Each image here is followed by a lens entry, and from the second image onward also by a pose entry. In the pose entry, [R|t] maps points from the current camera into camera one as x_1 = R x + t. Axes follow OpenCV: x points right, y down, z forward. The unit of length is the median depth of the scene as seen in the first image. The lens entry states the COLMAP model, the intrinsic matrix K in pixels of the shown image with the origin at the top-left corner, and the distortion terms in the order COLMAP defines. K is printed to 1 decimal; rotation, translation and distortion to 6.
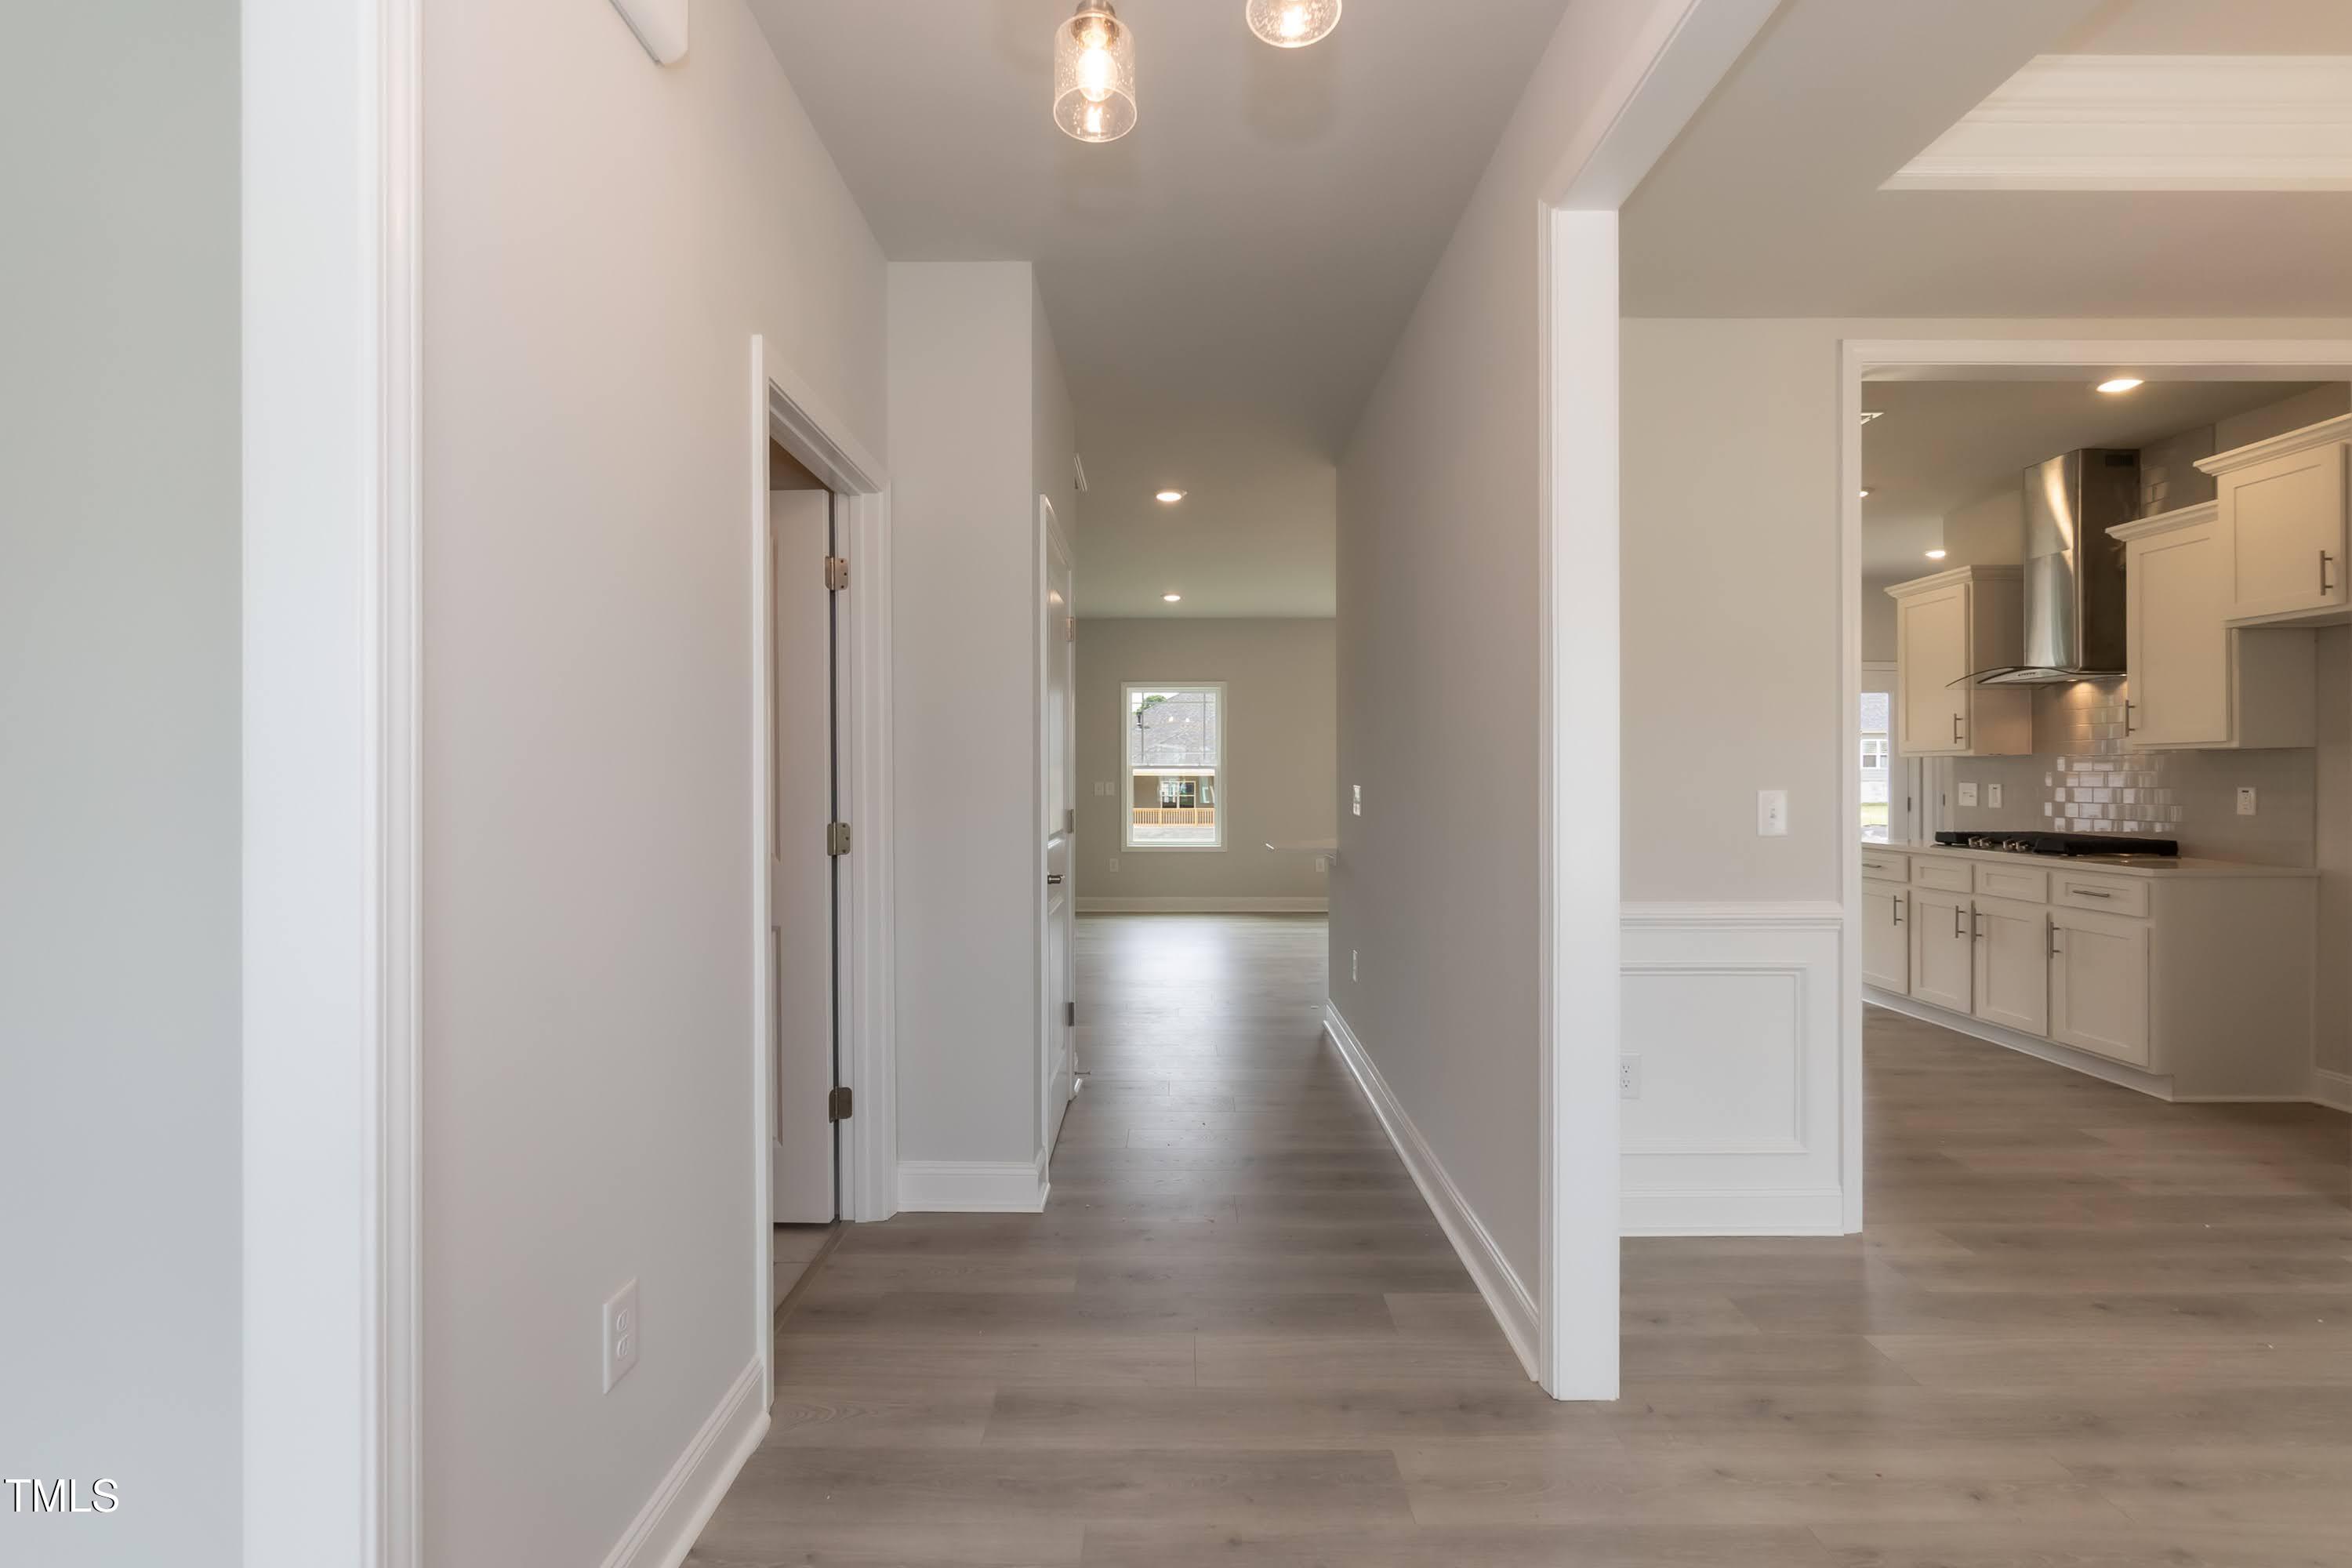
lens RADIAL K [[1020.7, 0, 1176.0], [0, 1020.7, 784.0], [0, 0, 1]] dist [-0.003359, -0.000163]
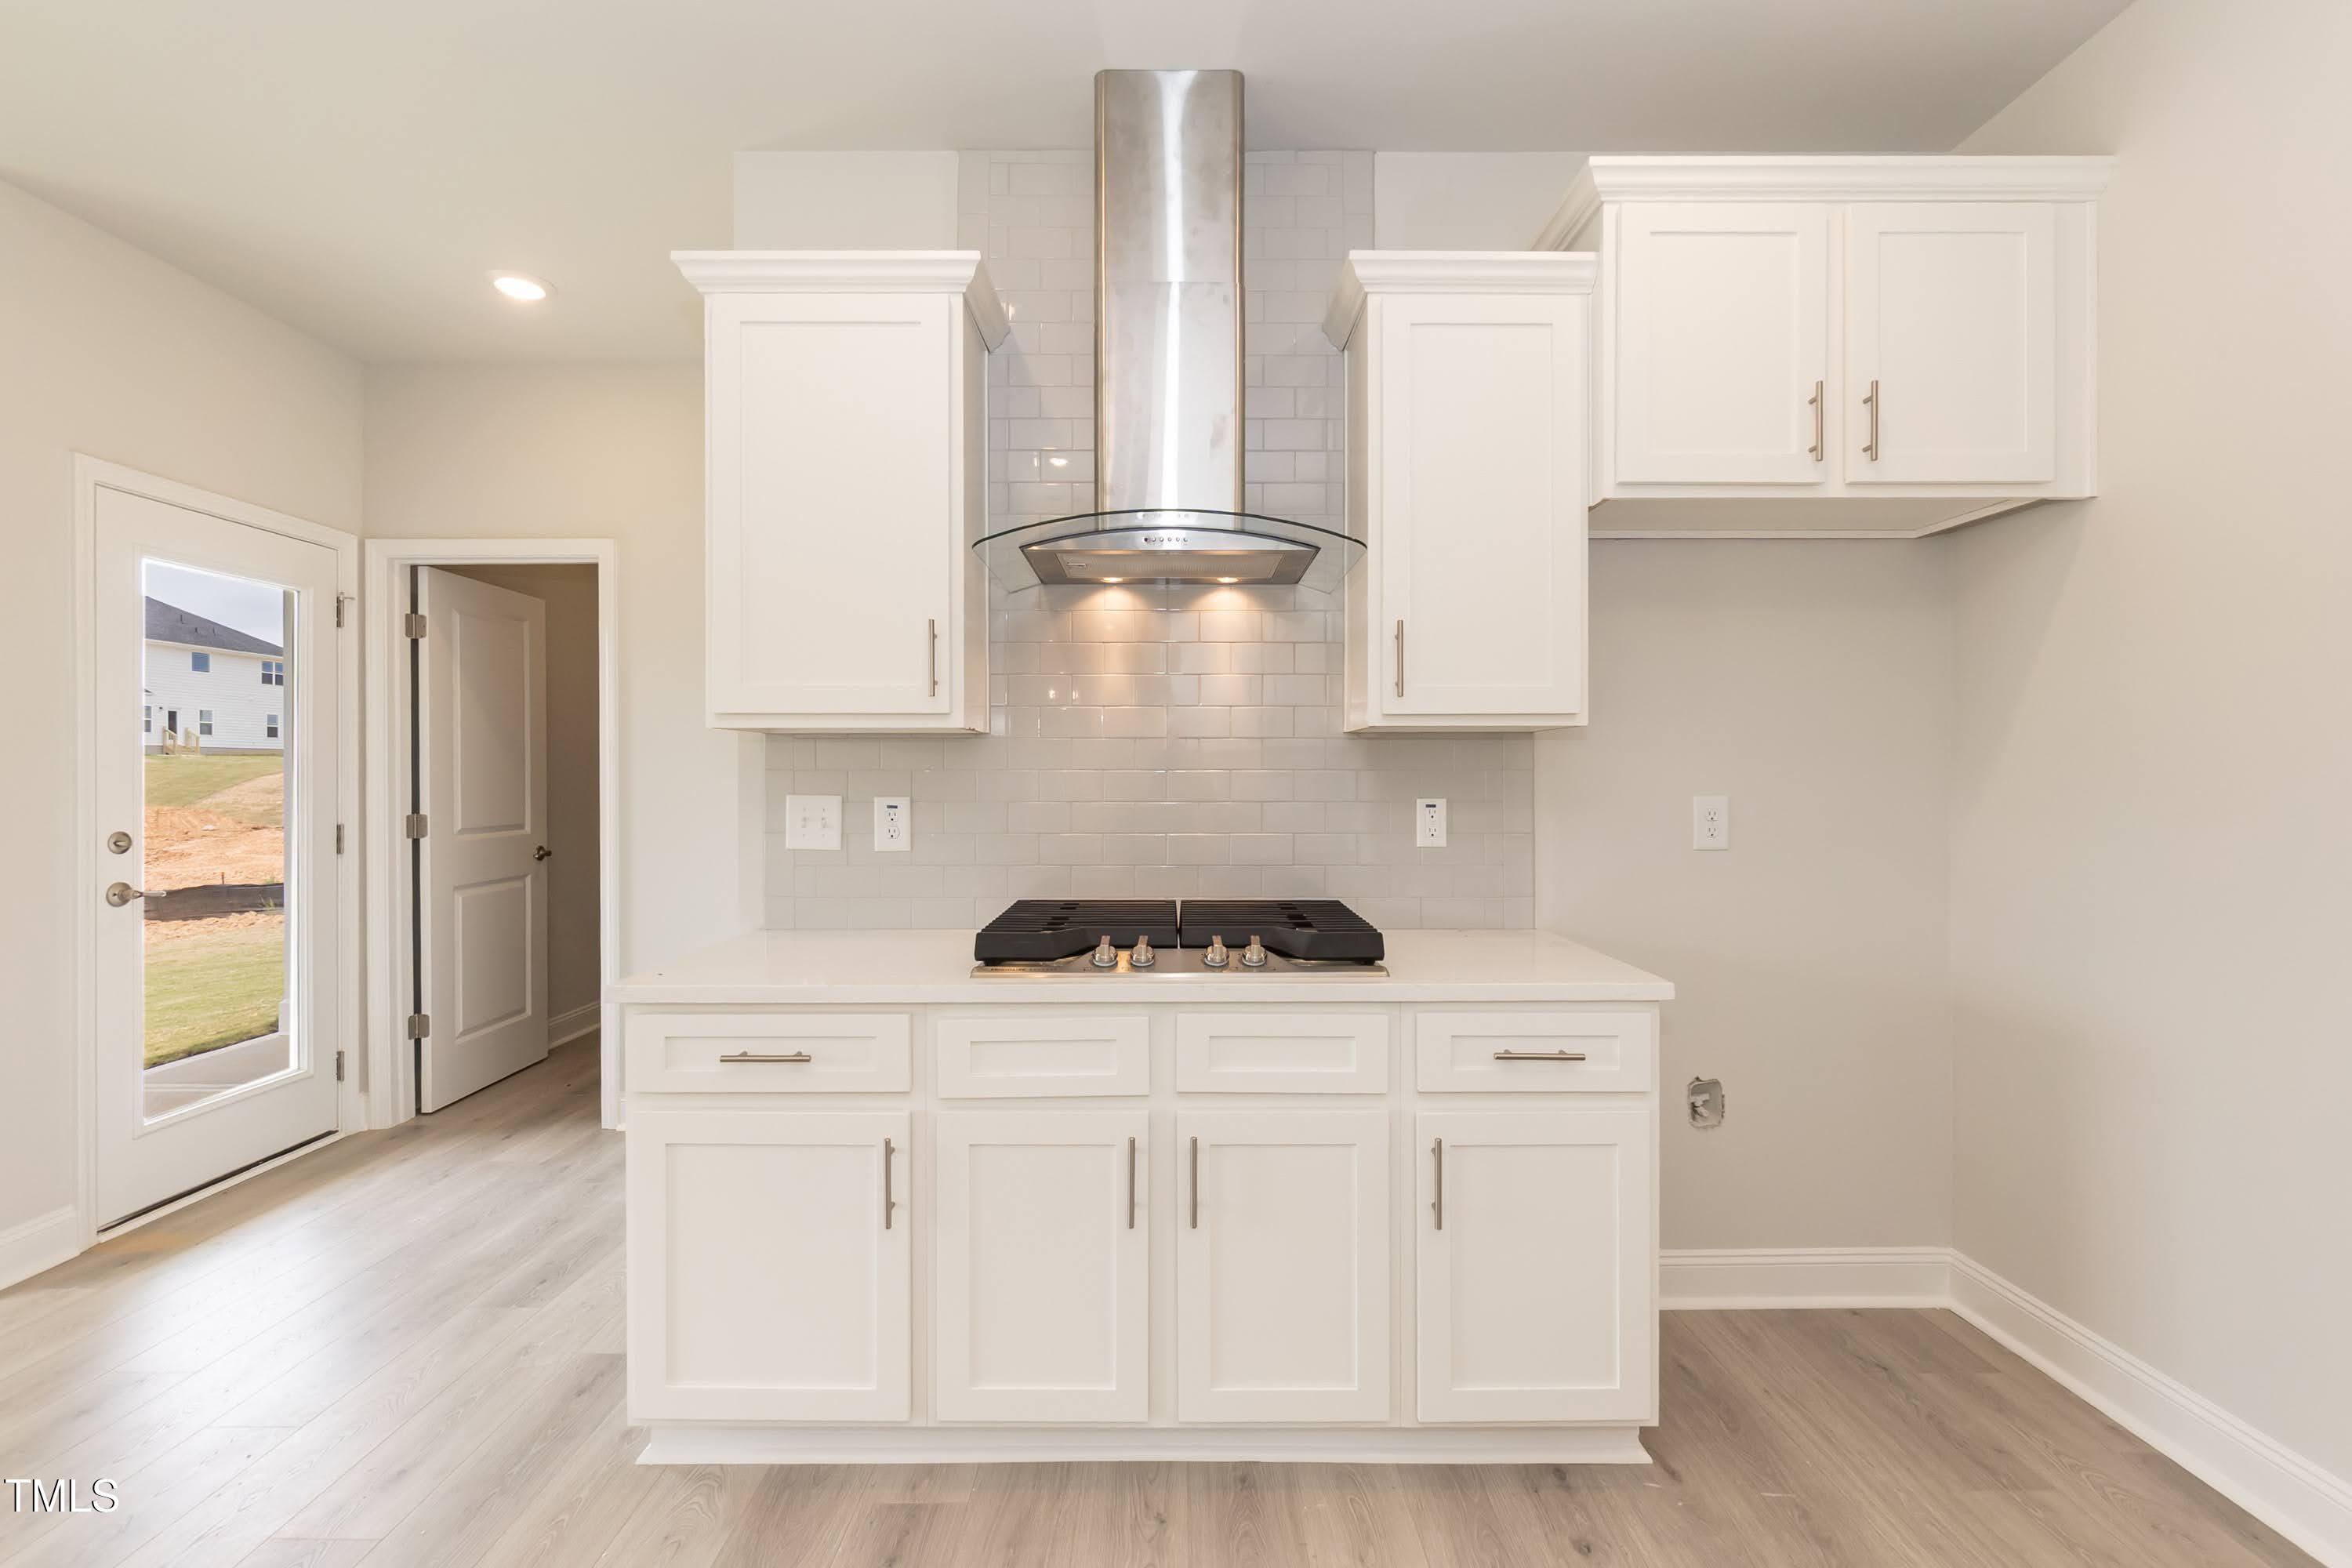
lens RADIAL K [[1020.7, 0, 1176.0], [0, 1020.7, 784.0], [0, 0, 1]] dist [-0.003359, -0.000163]
pose [[0.004372, -0.005097, 0.999977, 0.411383], [0.007411, 0.999960, 0.005065, -0.008232], [-0.999963, 0.007388, 0.004410, 0.996458]]
